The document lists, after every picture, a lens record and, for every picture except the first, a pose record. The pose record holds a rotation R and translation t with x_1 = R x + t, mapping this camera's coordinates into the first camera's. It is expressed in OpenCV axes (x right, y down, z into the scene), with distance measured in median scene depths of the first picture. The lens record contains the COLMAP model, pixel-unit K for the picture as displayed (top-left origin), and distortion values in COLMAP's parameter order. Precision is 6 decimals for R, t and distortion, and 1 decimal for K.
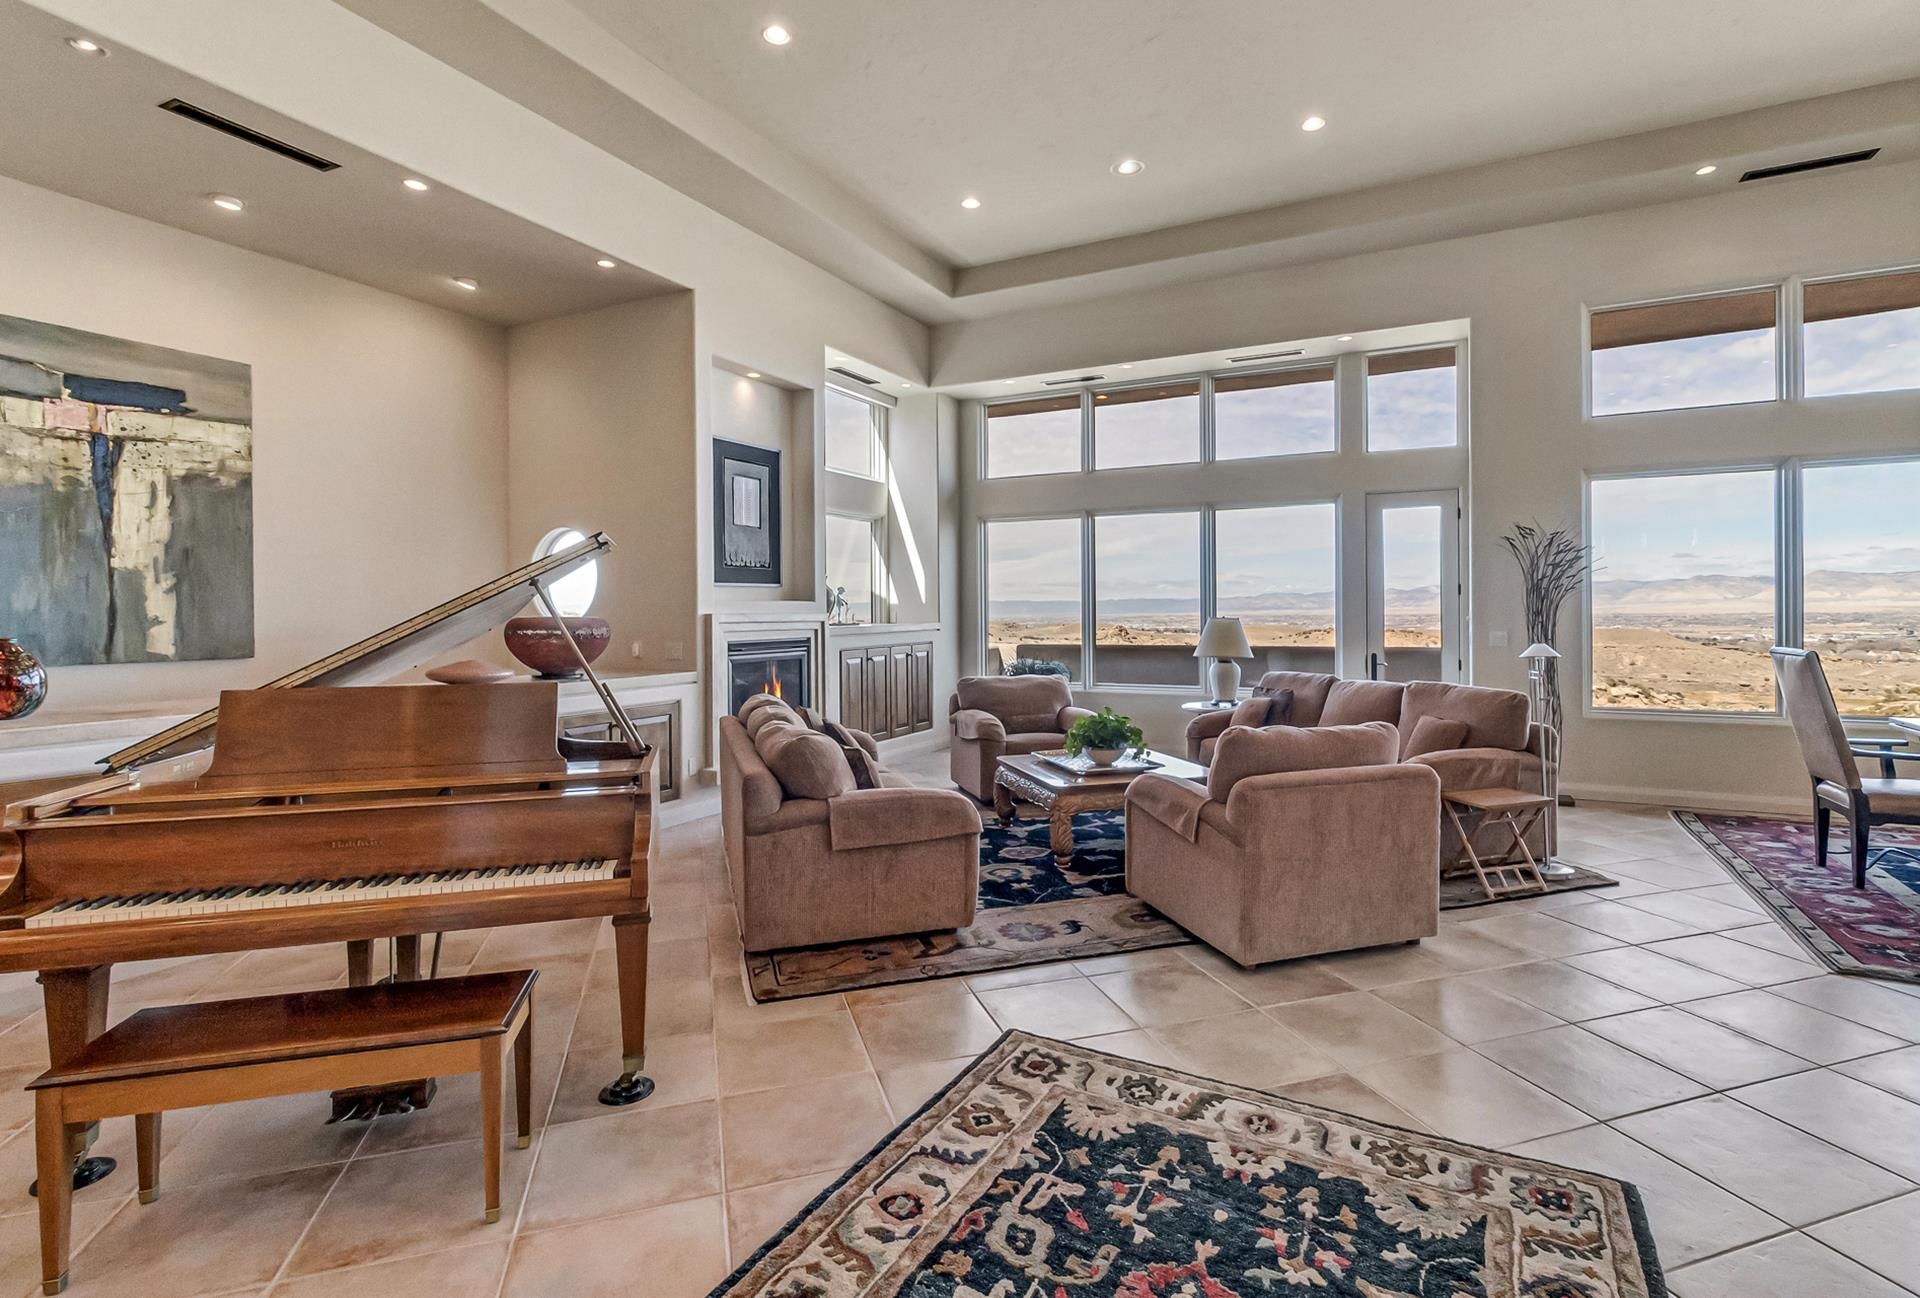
lens RADIAL K [[913.5, 0, 966.1], [0, 913.5, 620.7], [0, 0, 1]] dist [0.002051, 0.000637]
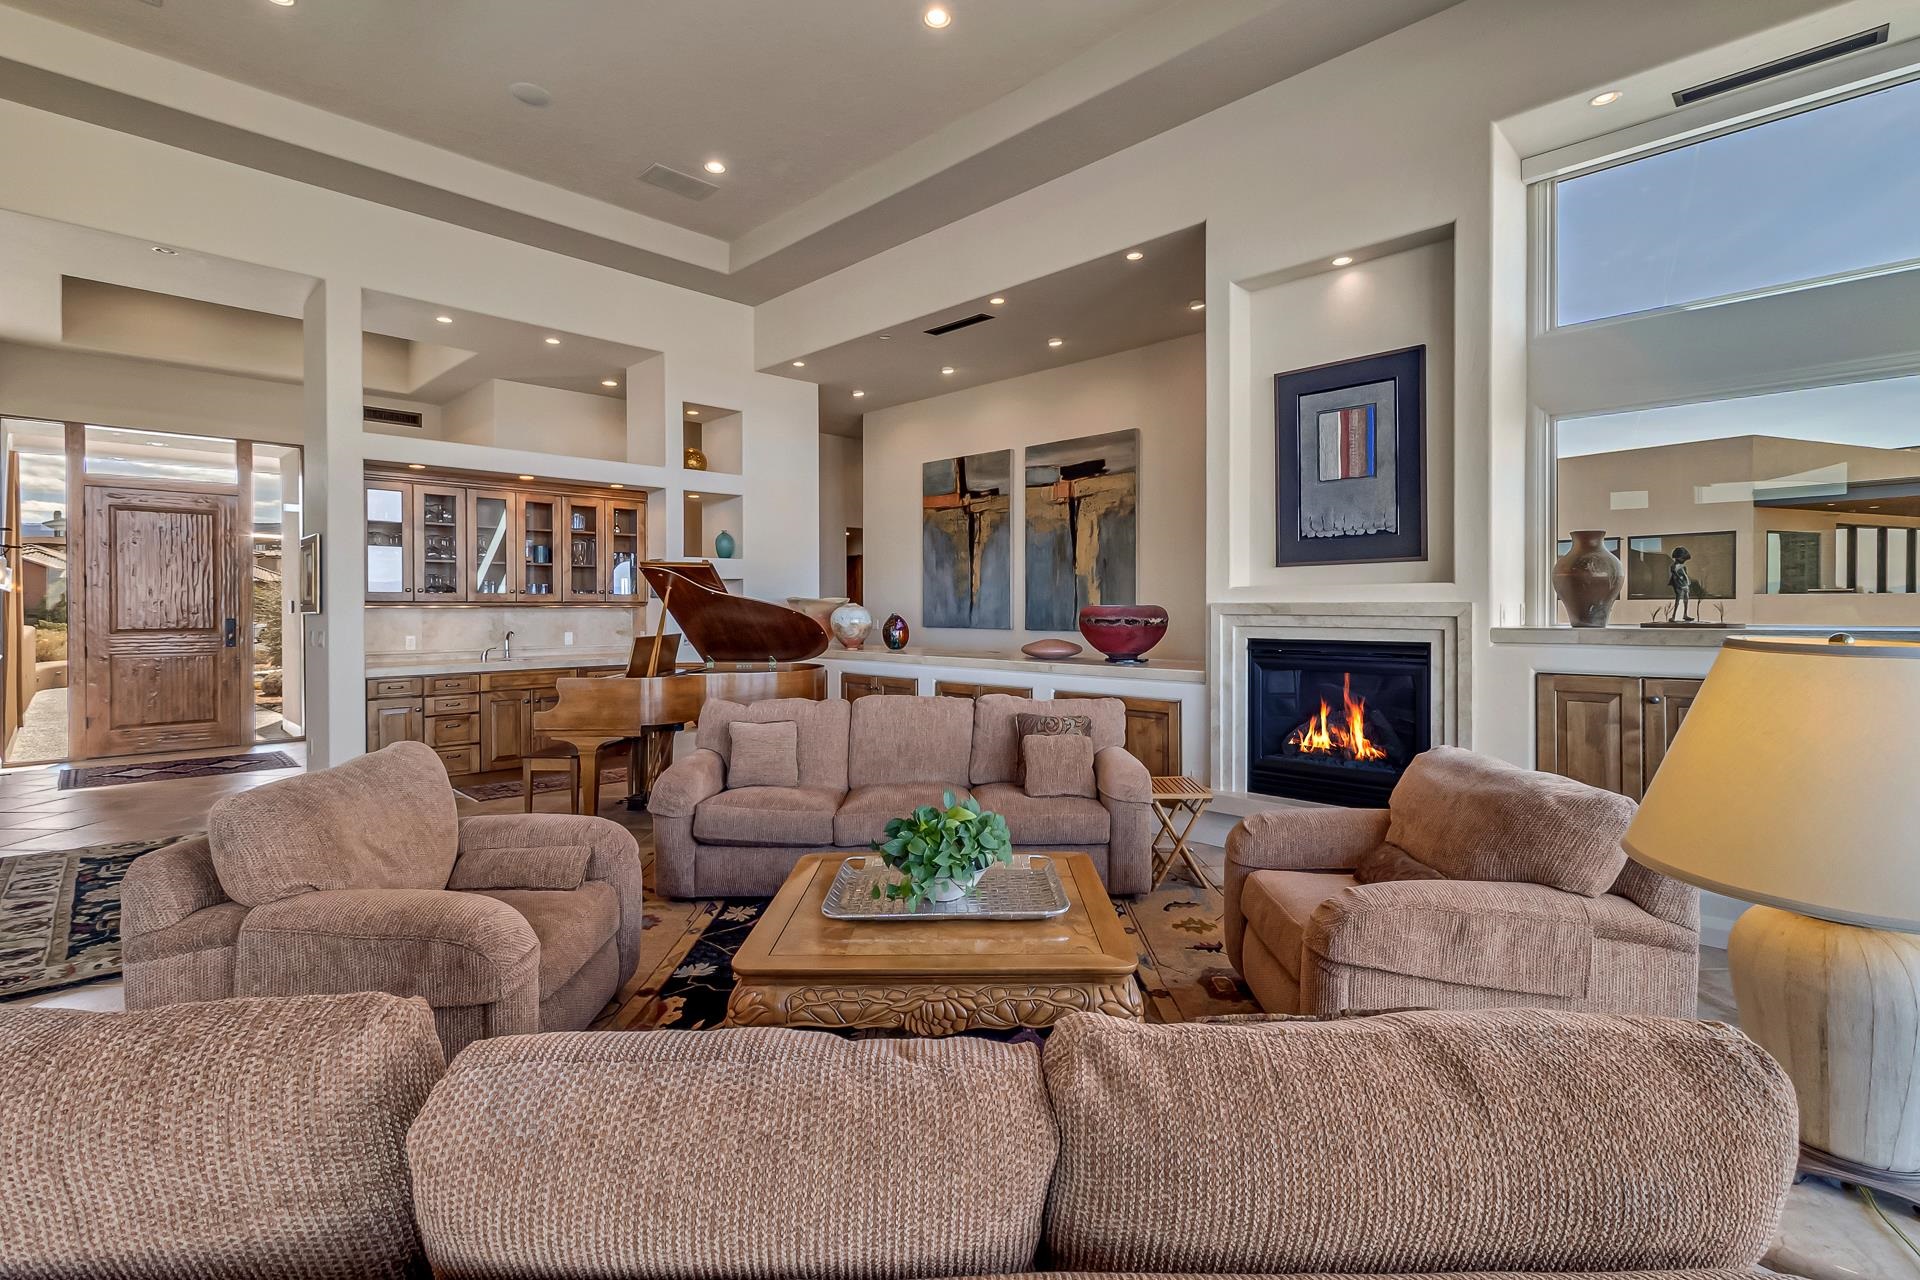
lens RADIAL K [[905.8, 0, 1021.6], [0, 905.8, 601.5], [0, 0, 1]] dist [0.004275, 0.000940]
pose [[-0.268460, 0.007537, -0.963261, 0.639953], [0.000073, 0.999970, 0.007804, -0.019178], [0.963291, 0.002025, -0.268452, 1.215762]]
